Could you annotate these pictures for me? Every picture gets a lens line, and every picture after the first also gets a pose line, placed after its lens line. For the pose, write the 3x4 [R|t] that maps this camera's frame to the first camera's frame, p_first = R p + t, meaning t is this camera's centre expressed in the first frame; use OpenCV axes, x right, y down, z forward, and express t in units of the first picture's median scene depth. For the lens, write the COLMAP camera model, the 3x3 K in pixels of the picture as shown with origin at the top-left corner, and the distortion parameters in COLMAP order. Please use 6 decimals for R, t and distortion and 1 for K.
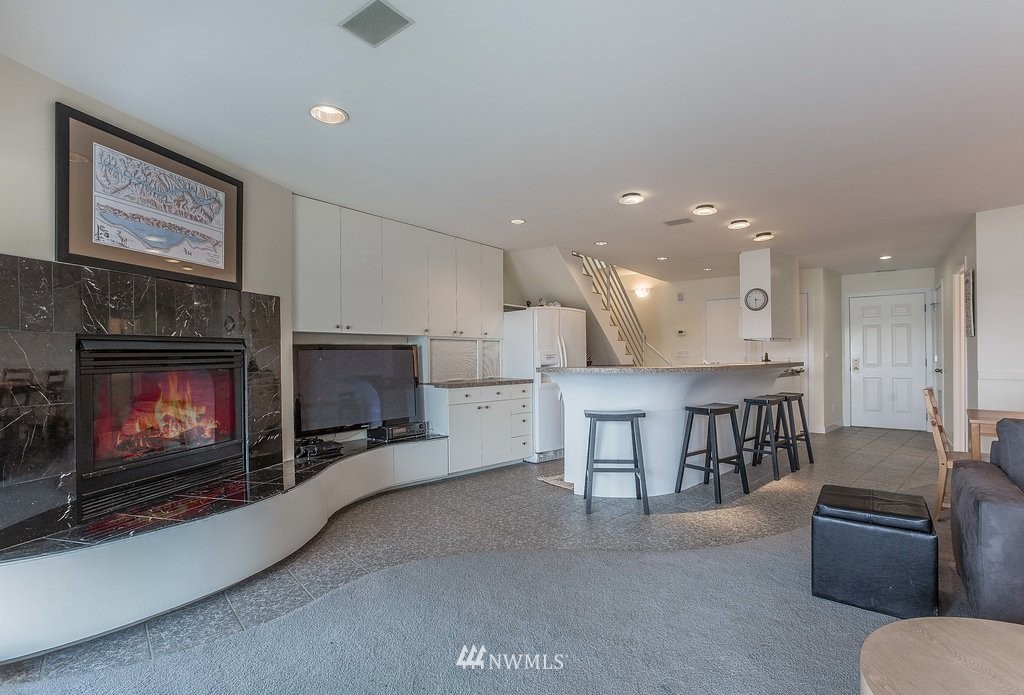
lens RADIAL K [[478.5, 0, 512.4], [0, 478.5, 349.7], [0, 0, 1]] dist [0.000267, 0.000226]
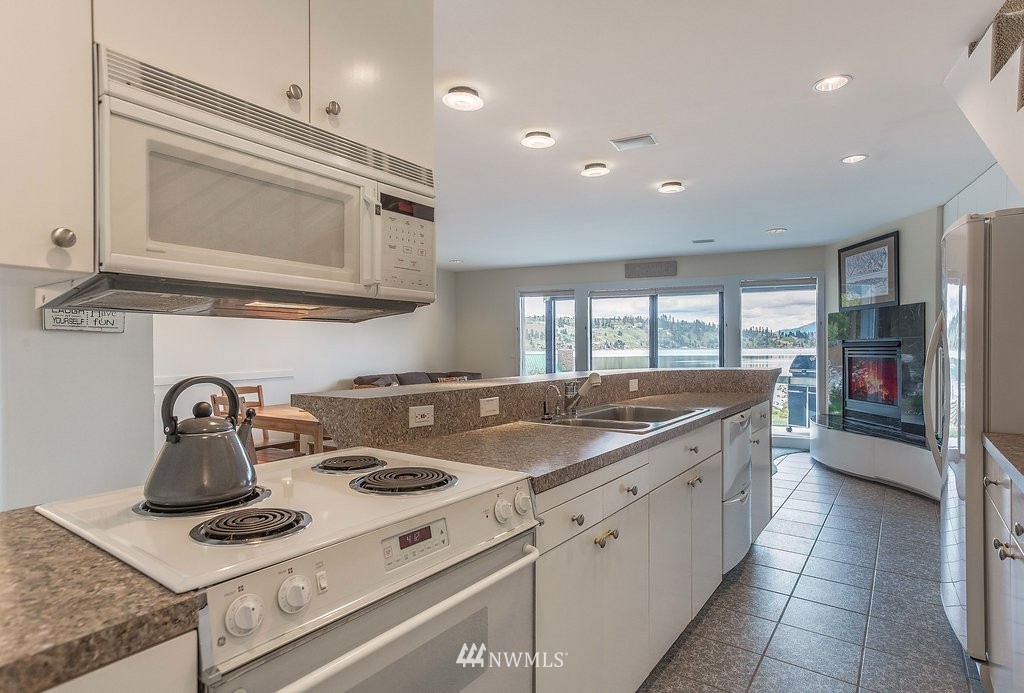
lens RADIAL K [[536.1, 0, 512.0], [0, 536.1, 346.5], [0, 0, 1]] dist [-0.003654, -0.000326]
pose [[-0.976393, 0.011697, -0.215684, 1.001768], [0.014559, 0.999826, -0.011685, 0.005001], [0.215509, -0.014549, -0.976393, 2.492342]]
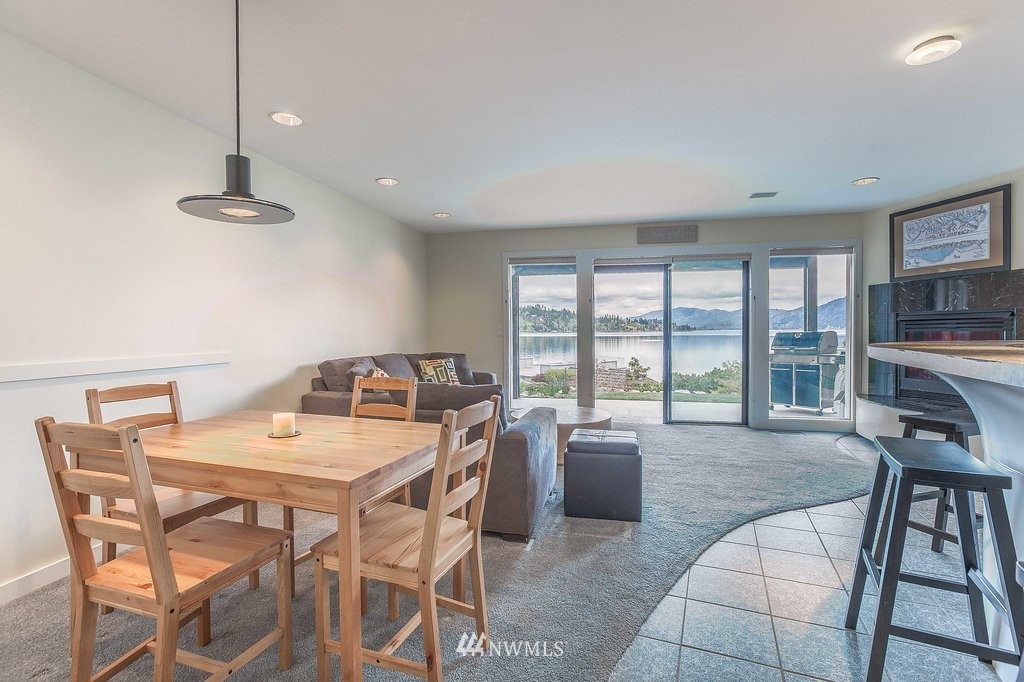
lens RADIAL K [[462.6, 0, 511.6], [0, 462.6, 333.6], [0, 0, 1]] dist [-0.030577, 0.014427]
pose [[-0.907157, 0.014933, -0.420527, 1.213122], [0.016950, 0.999856, -0.001059, 0.025405], [0.420450, -0.008089, -0.907279, 1.636479]]
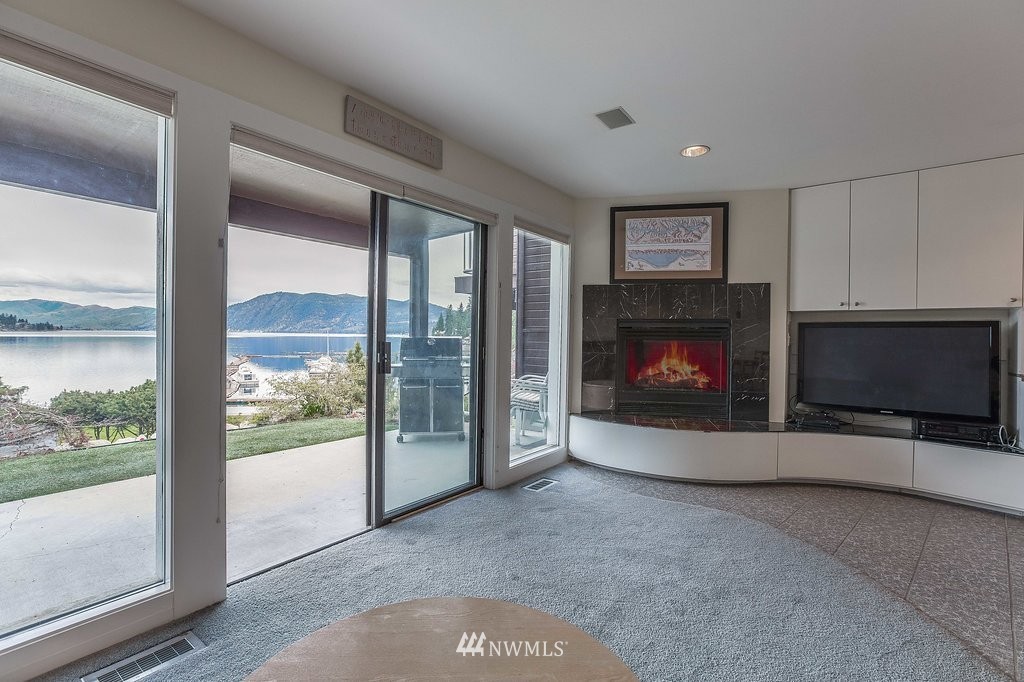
lens RADIAL K [[462.6, 0, 511.6], [0, 462.6, 333.6], [0, 0, 1]] dist [-0.030577, 0.014427]
pose [[0.024524, 0.001022, -0.999699, 0.753206], [-0.004912, 0.999988, 0.000902, 0.020884], [0.999687, 0.004889, 0.024529, 0.388029]]
